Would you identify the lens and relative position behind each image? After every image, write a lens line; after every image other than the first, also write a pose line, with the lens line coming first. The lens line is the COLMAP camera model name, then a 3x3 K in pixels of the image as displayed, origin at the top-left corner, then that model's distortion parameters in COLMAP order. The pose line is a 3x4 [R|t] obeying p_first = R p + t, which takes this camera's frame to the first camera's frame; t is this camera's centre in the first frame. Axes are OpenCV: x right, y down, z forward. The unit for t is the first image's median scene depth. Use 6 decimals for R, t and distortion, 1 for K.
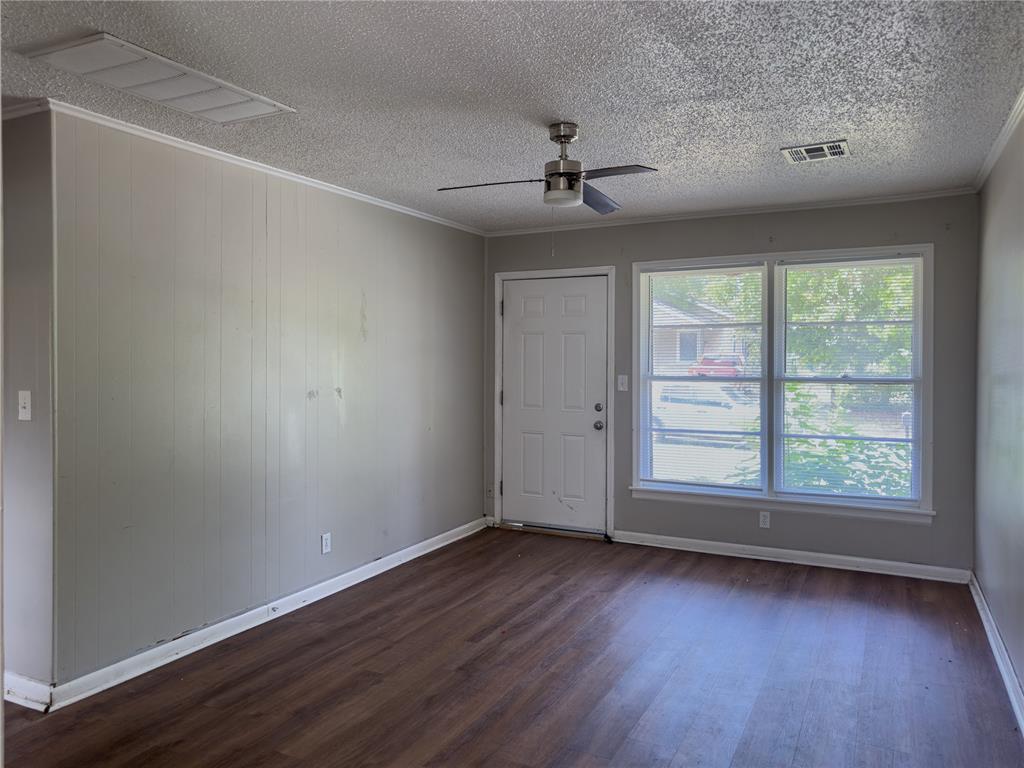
lens RADIAL K [[757.3, 0, 512.0], [0, 757.3, 384.0], [0, 0, 1]] dist [0.000759, -0.001410]
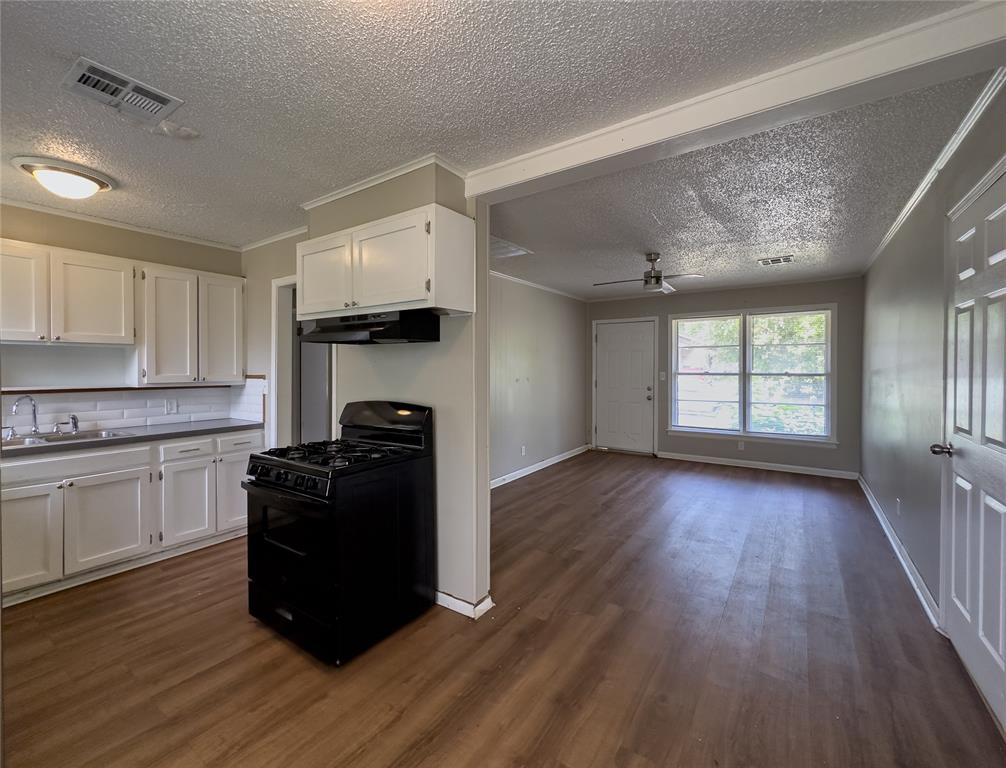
lens RADIAL K [[431.1, 0, 506.9], [0, 431.1, 378.3], [0, 0, 1]] dist [0.000255, 0.000145]
pose [[0.991589, 0.001492, -0.129420, -0.134043], [-0.002521, 0.999967, -0.007787, 0.017212], [0.129404, 0.008048, 0.991559, -0.196149]]
